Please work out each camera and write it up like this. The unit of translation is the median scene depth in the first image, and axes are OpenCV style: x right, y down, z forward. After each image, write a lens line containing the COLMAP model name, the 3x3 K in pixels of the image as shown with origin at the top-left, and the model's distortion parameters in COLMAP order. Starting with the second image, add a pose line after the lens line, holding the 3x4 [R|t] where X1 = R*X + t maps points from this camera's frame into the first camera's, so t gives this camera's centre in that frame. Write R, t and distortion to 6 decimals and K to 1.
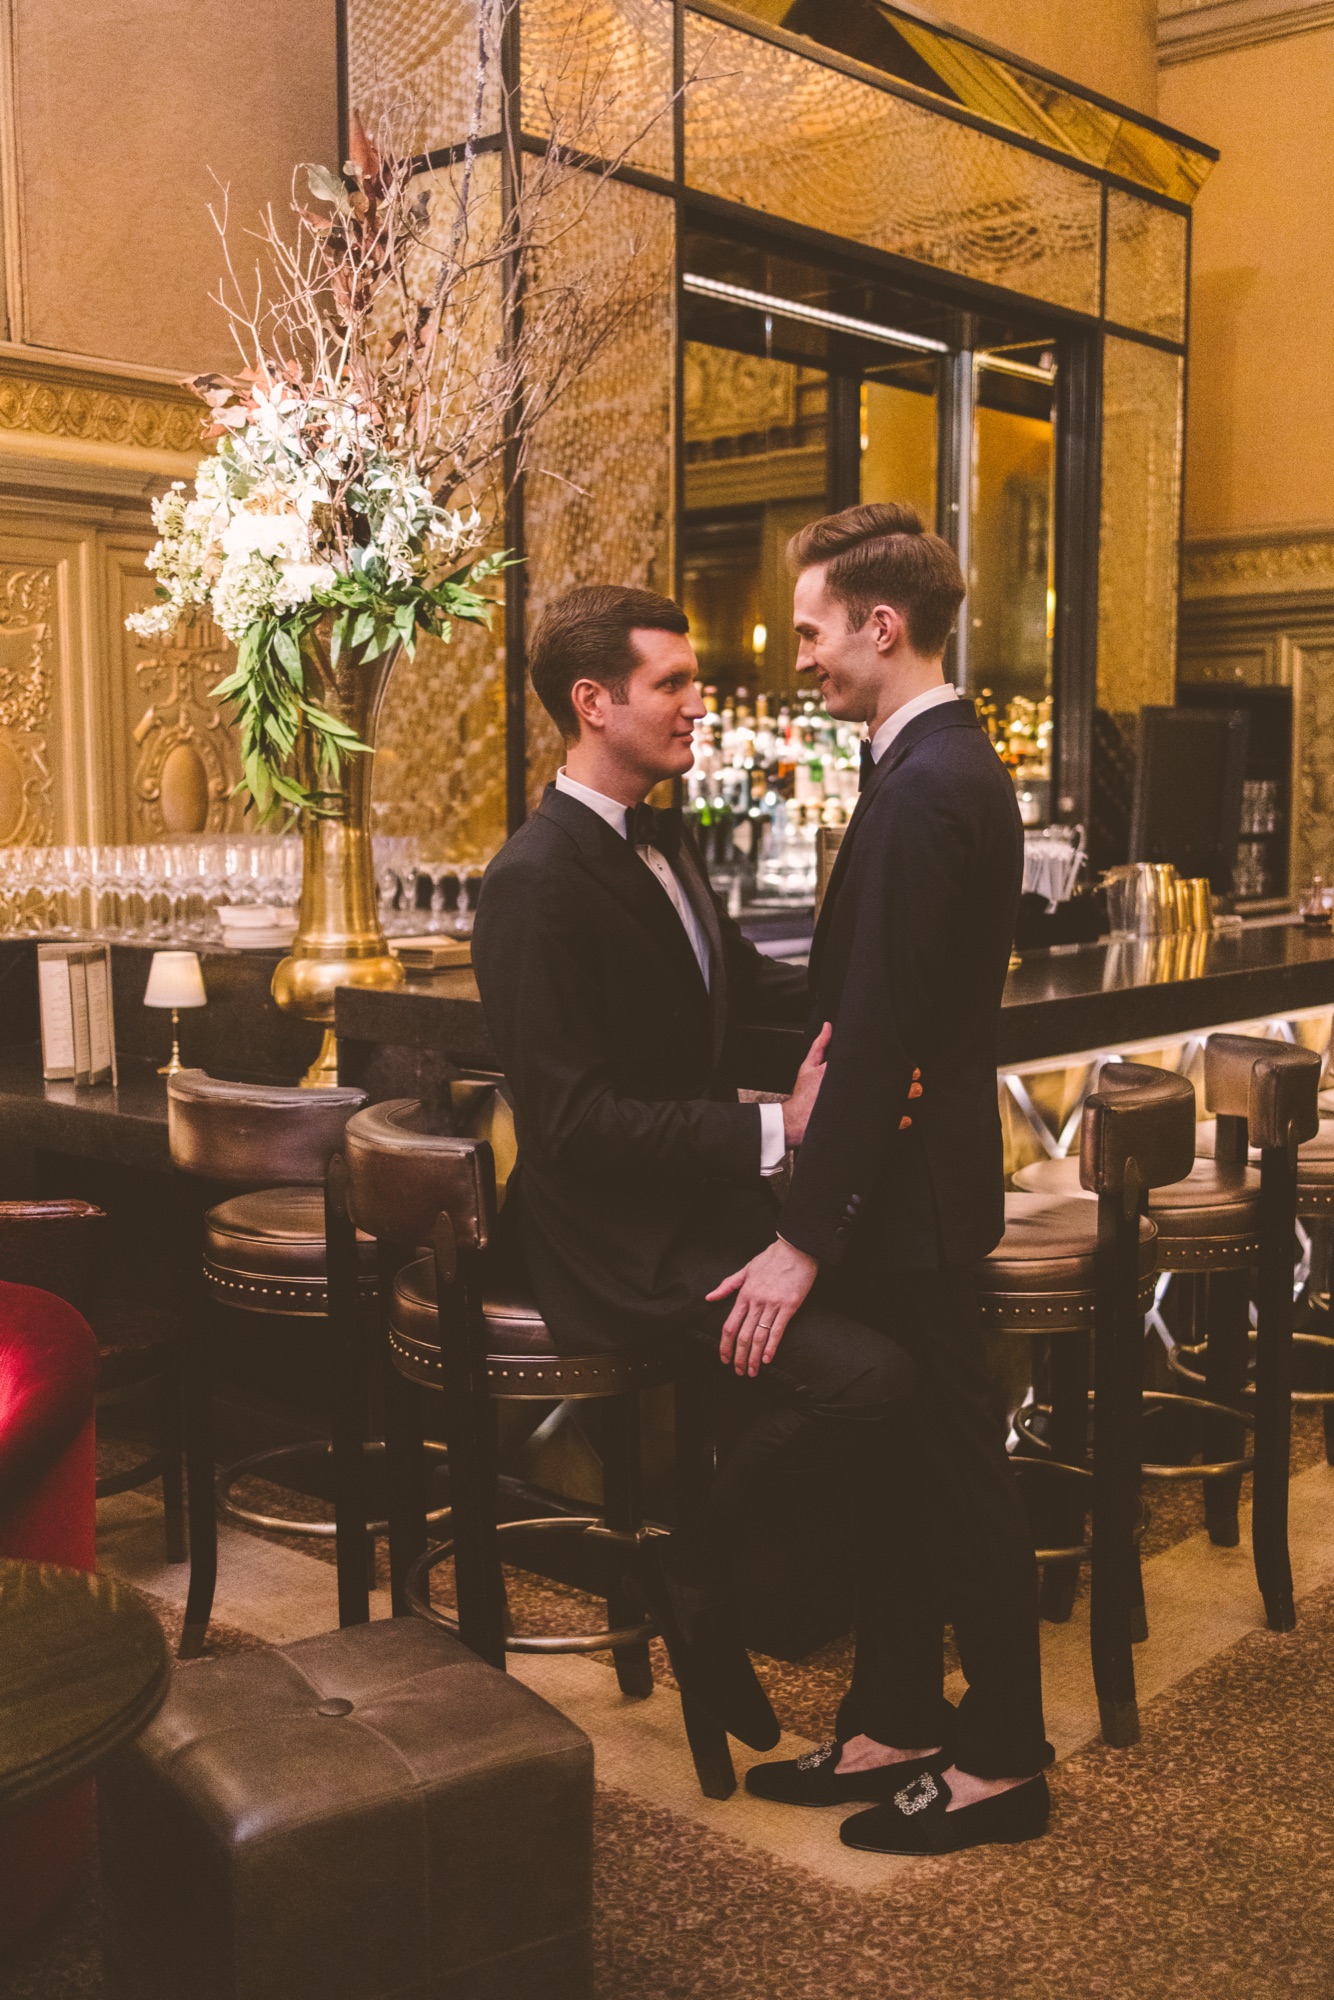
lens RADIAL K [[2033.6, 0, 664.9], [0, 2033.6, 998.3], [0, 0, 1]] dist [0.046430, 0.000000]
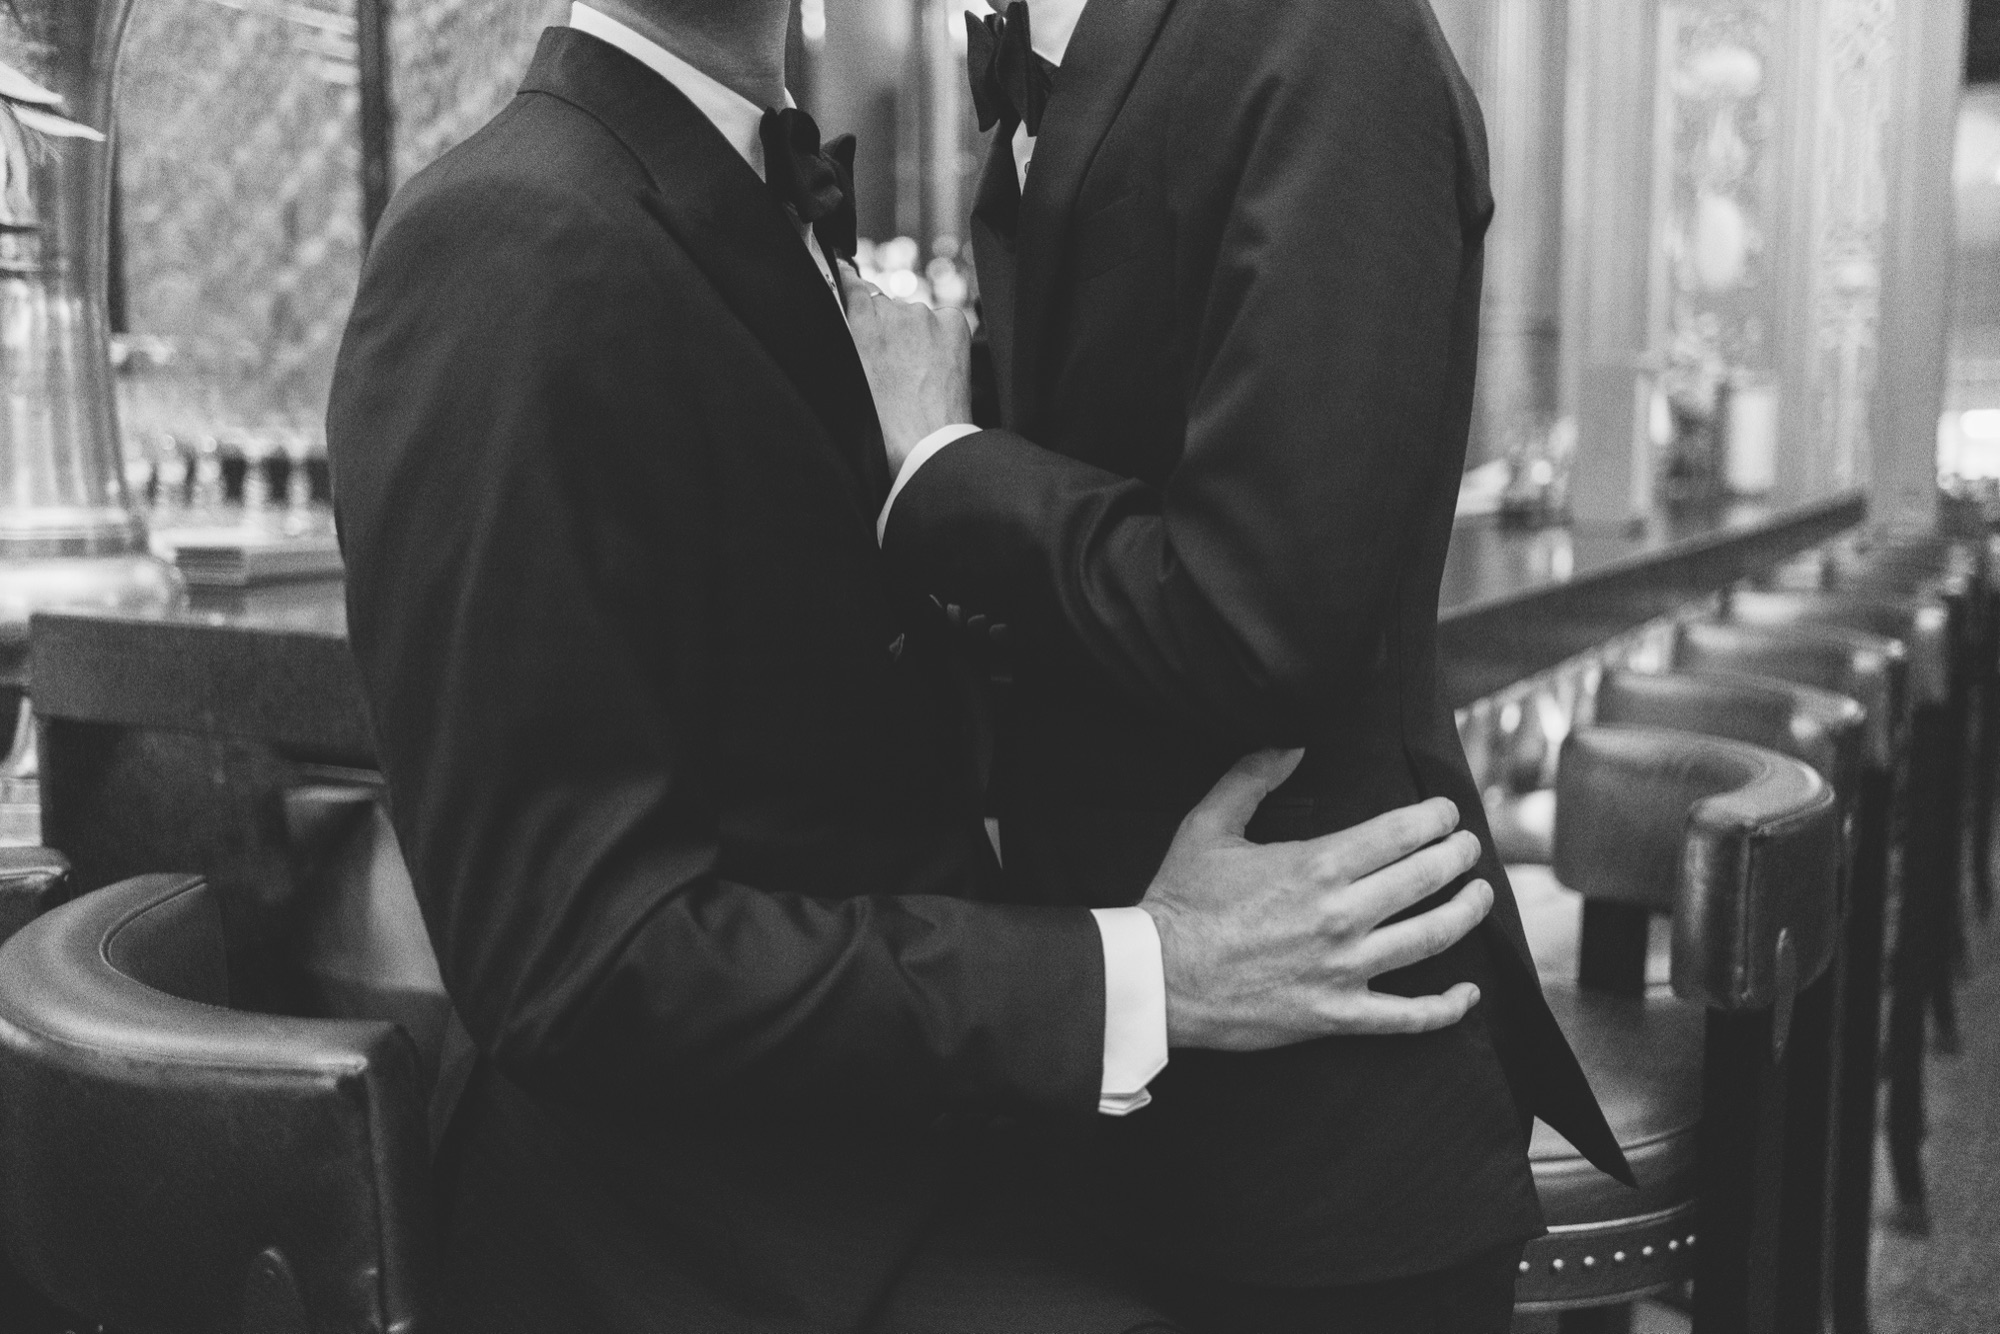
lens RADIAL K [[2033.6, 0, 1007.9], [0, 2033.6, 669.0], [0, 0, 1]] dist [0.046430, 0.000000]
pose [[0.972179, -0.019996, 0.233384, -0.044544], [0.015927, 0.999687, 0.019309, 0.001731], [-0.233697, -0.015055, 0.972193, 0.424018]]
